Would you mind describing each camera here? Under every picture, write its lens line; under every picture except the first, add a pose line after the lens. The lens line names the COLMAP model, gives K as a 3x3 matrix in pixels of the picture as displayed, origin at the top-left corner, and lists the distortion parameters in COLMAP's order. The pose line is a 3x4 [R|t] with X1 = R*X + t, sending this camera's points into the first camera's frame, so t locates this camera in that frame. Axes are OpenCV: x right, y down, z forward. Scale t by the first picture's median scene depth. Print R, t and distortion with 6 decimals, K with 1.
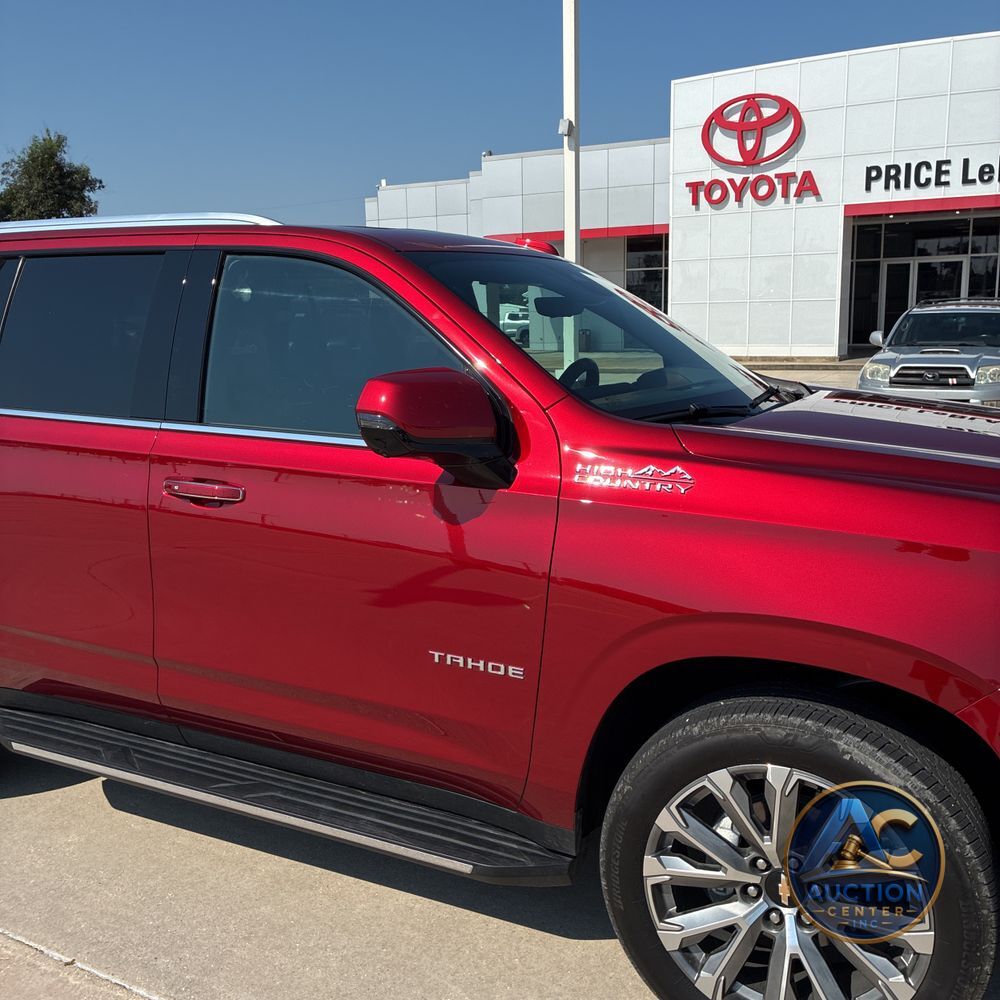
lens RADIAL K [[1024.8, 0, 522.1], [0, 1024.8, 499.6], [0, 0, 1]] dist [0.027481, -0.025123]
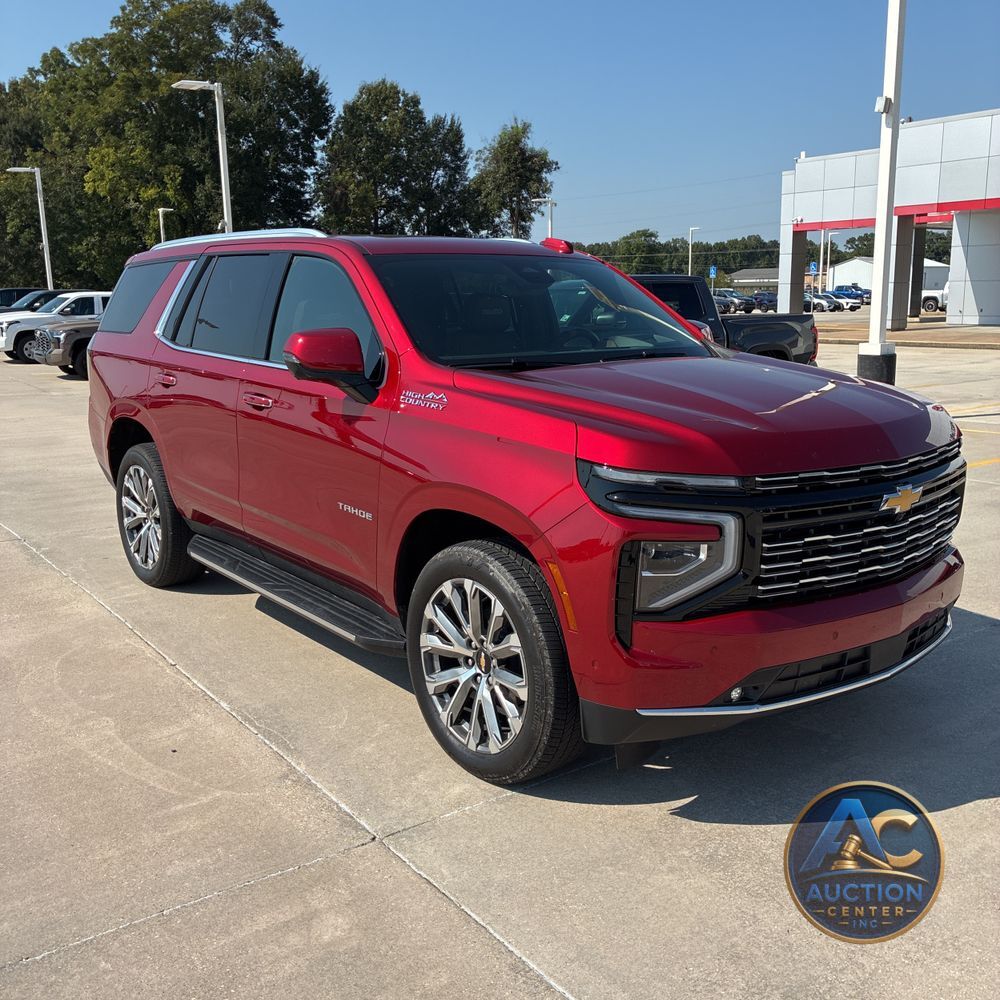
lens RADIAL K [[1024.8, 0, 522.1], [0, 1024.8, 499.6], [0, 0, 1]] dist [0.027481, -0.025123]
pose [[0.914382, 0.089264, -0.394890, 0.813071], [-0.079280, 0.995985, 0.041564, 0.052145], [0.397015, -0.006698, 0.917788, -0.382719]]
